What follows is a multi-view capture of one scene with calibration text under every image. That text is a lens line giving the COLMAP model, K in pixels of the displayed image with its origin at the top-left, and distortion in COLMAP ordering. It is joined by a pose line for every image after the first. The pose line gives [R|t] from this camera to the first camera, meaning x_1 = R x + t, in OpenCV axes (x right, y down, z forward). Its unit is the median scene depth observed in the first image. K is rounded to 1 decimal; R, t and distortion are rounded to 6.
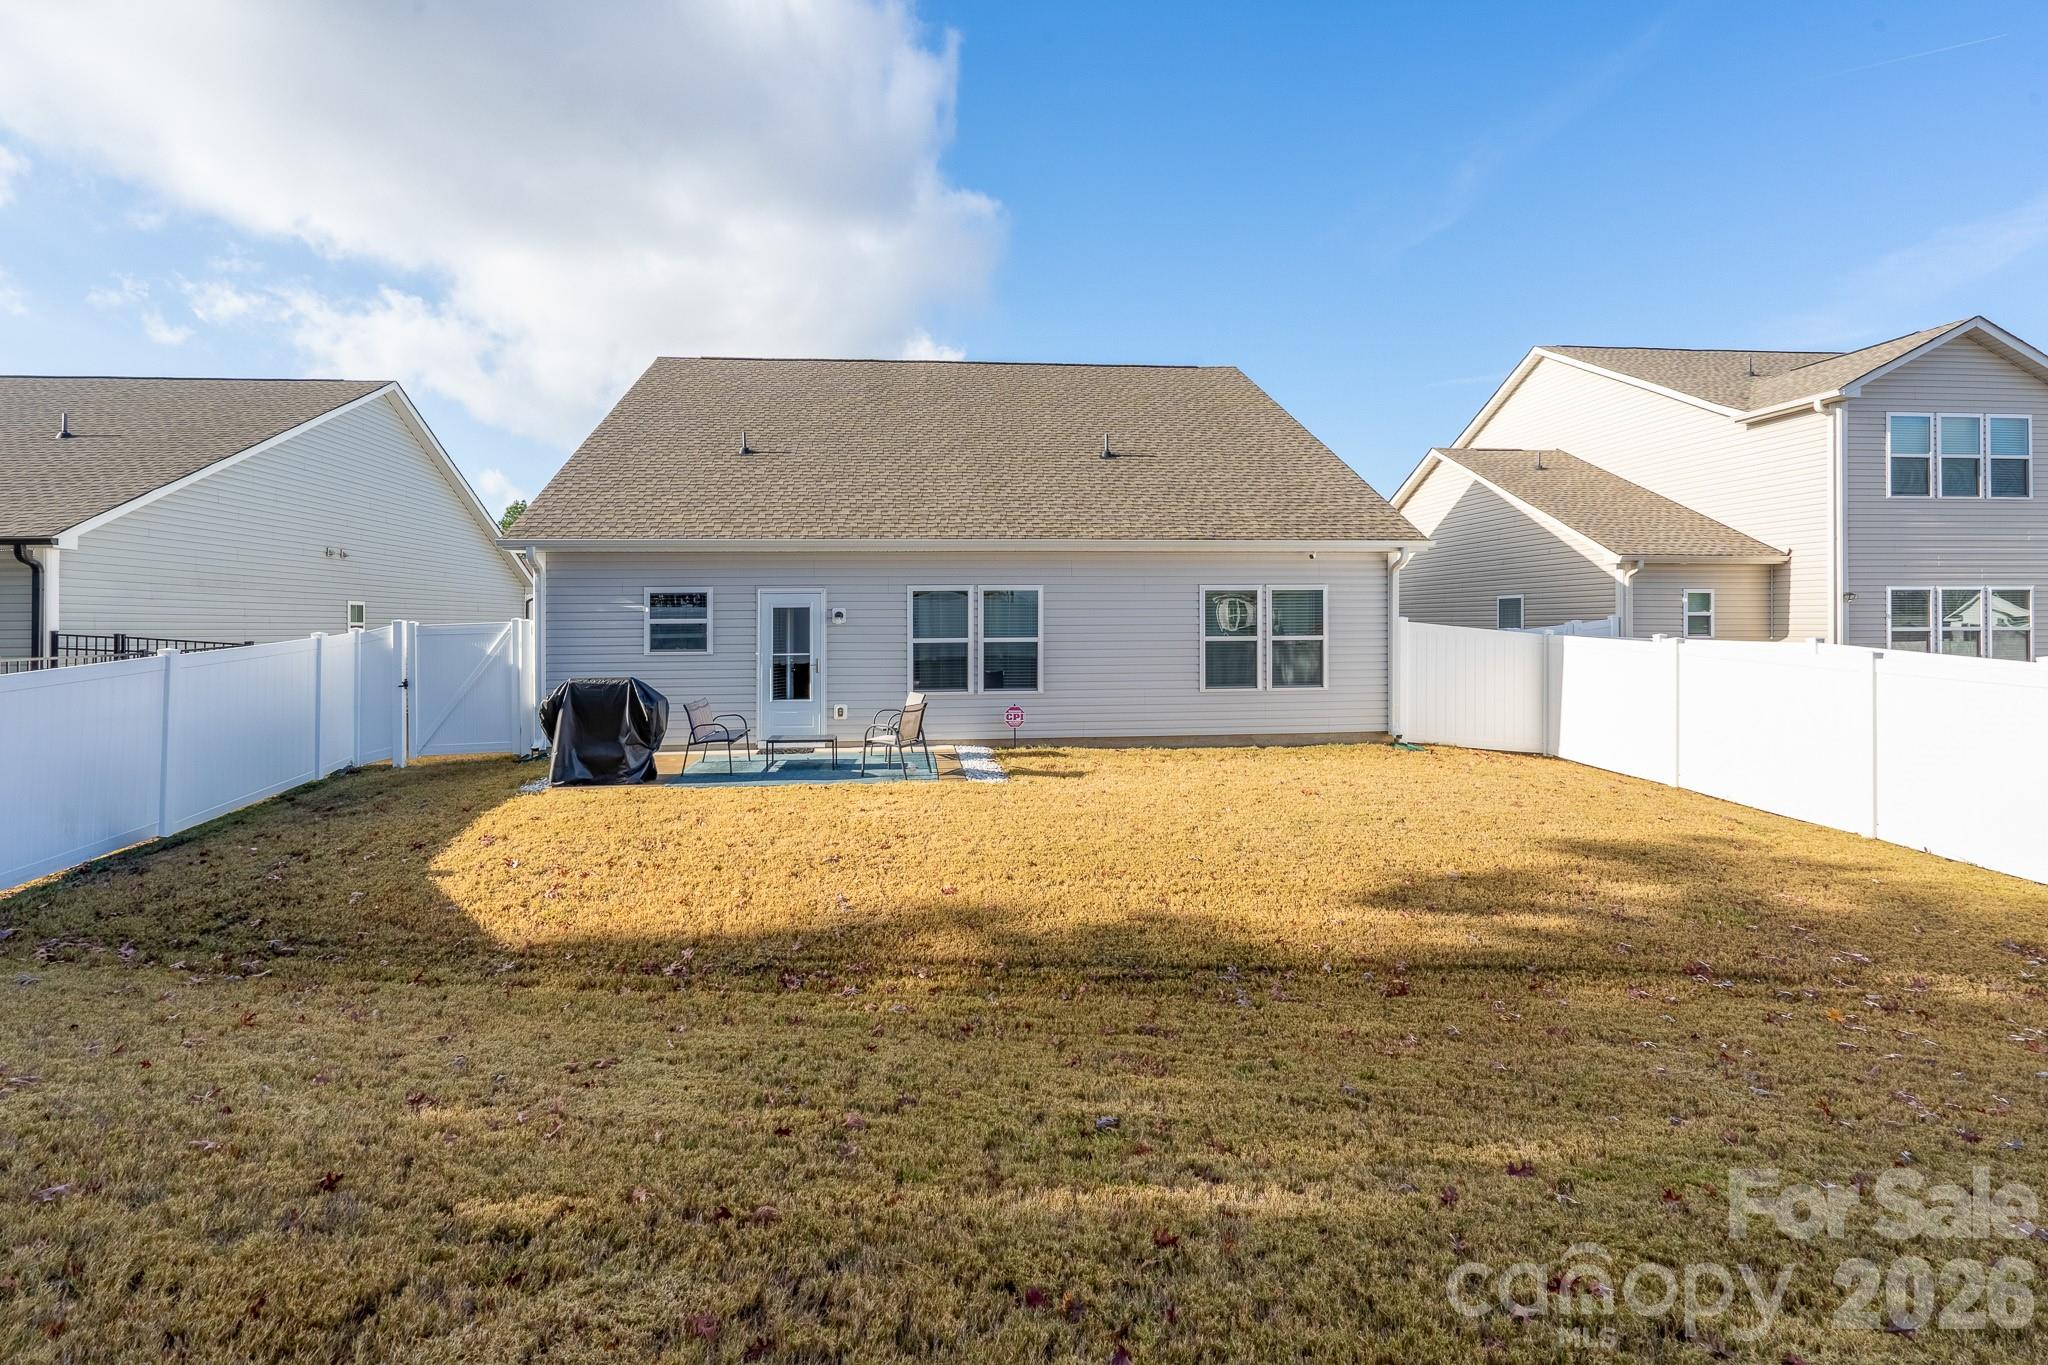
lens RADIAL K [[919.7, 0, 1024.0], [0, 919.7, 682.5], [0, 0, 1]] dist [-0.003046, -0.000477]
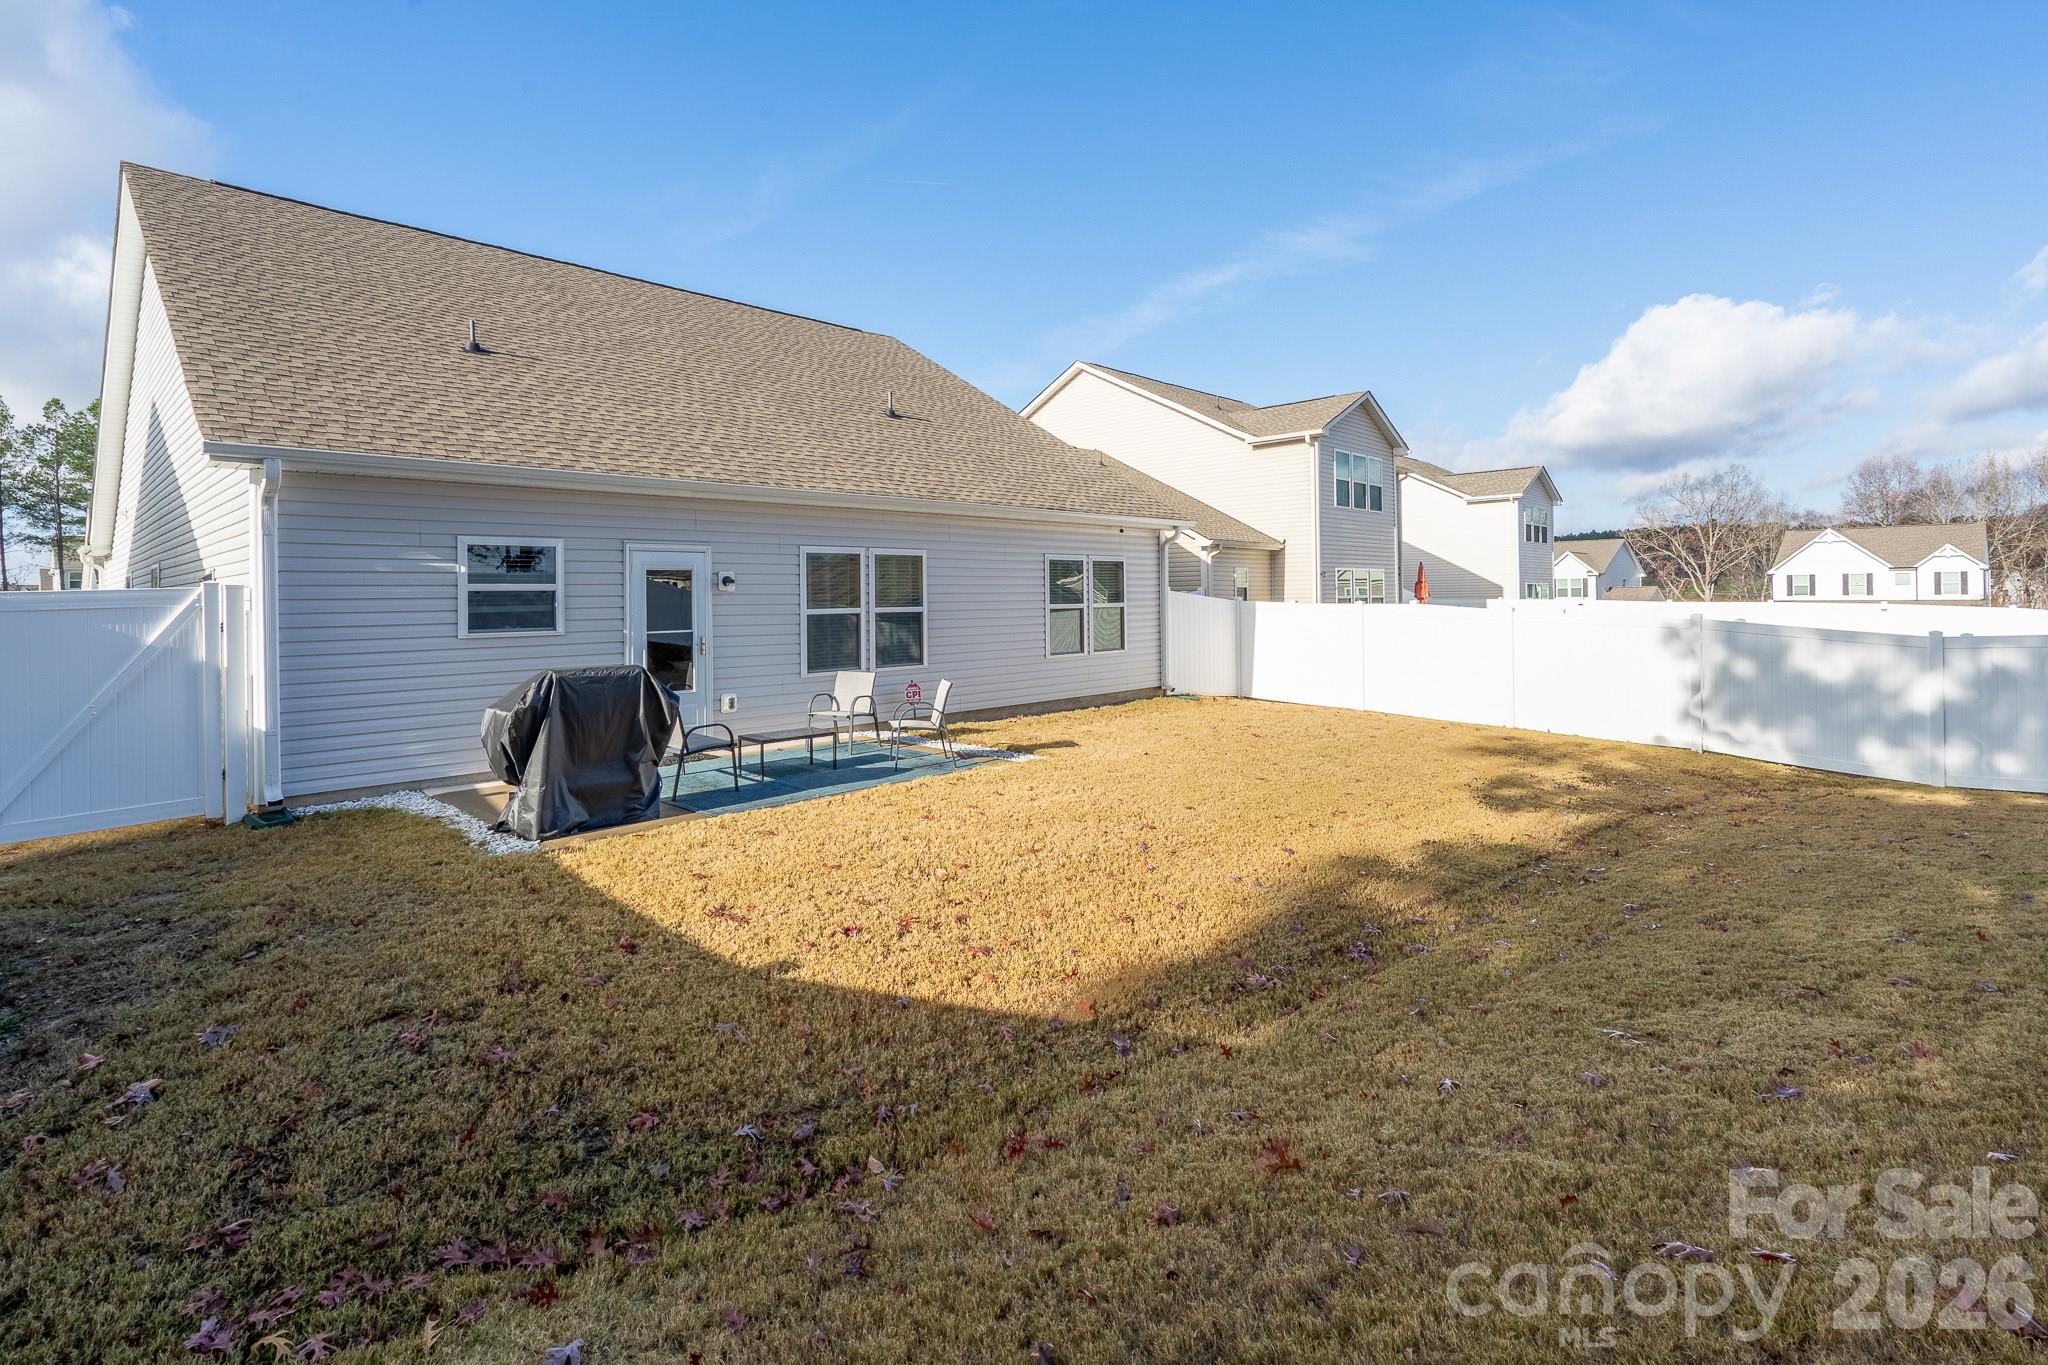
lens RADIAL K [[944.3, 0, 1023.3], [0, 944.3, 648.3], [0, 0, 1]] dist [0.000988, 0.000018]
pose [[0.769626, -0.037986, 0.637364, -0.503363], [0.046601, 0.998908, 0.003263, -0.005663], [-0.636792, 0.027191, 0.770556, 0.206735]]
